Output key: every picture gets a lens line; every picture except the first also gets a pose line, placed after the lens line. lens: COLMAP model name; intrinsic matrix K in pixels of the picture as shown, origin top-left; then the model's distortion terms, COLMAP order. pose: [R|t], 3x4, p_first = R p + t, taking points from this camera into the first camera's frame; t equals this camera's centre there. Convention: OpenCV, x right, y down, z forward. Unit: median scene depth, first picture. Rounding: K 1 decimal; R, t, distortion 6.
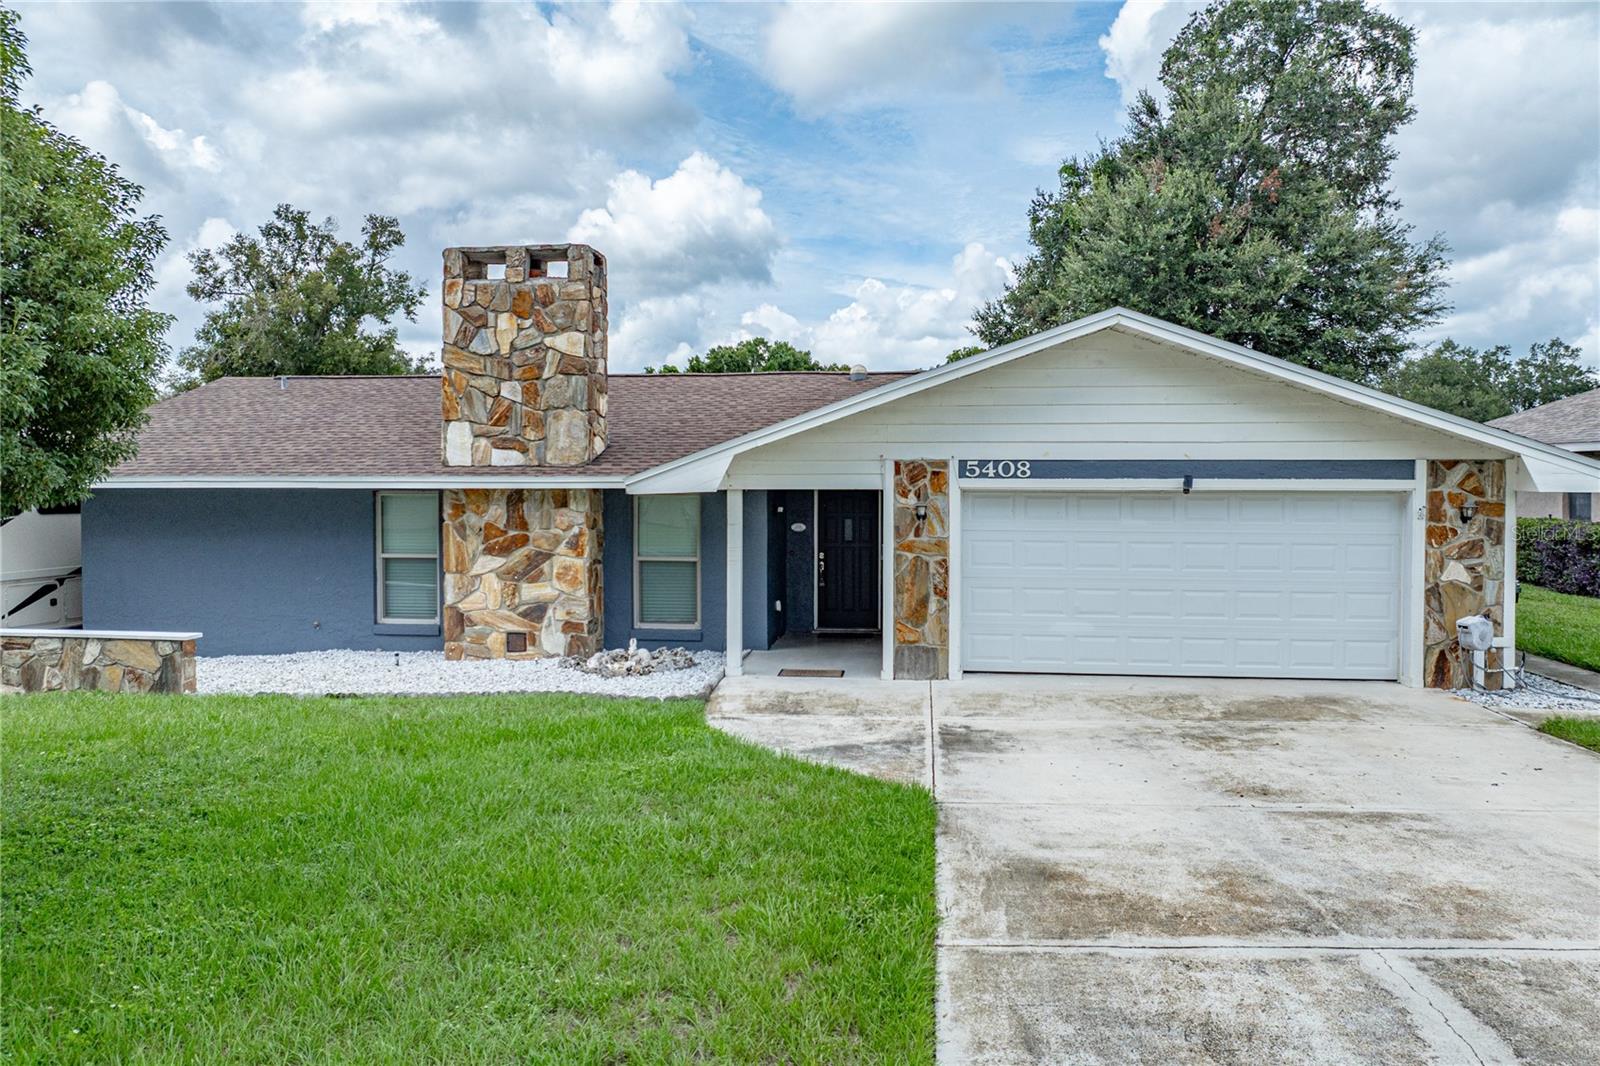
lens RADIAL K [[1130.3, 0, 807.8], [0, 1130.3, 561.2], [0, 0, 1]] dist [-0.012304, -0.003729]
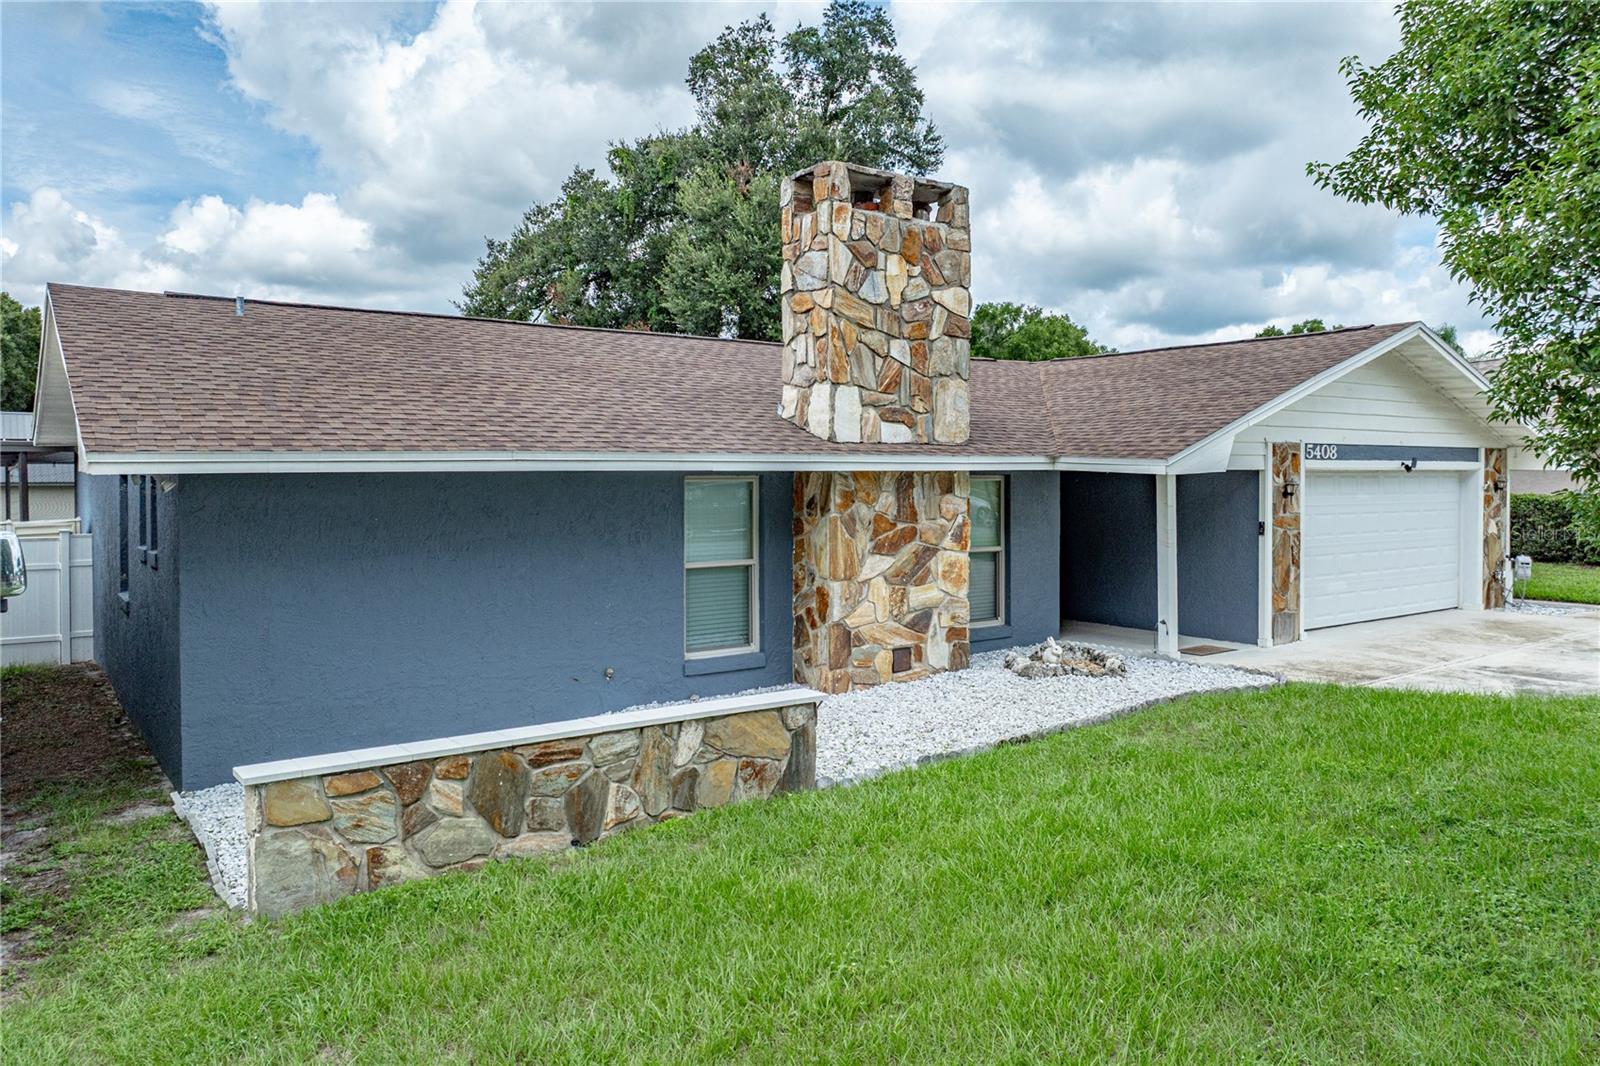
lens RADIAL K [[1133.8, 0, 800.0], [0, 1133.8, 533.0], [0, 0, 1]] dist [-0.016038, -0.001893]
pose [[0.737601, -0.039378, 0.674088, -0.872077], [0.051124, 0.998689, 0.002400, -0.025568], [-0.673299, 0.032692, 0.738648, 0.449445]]
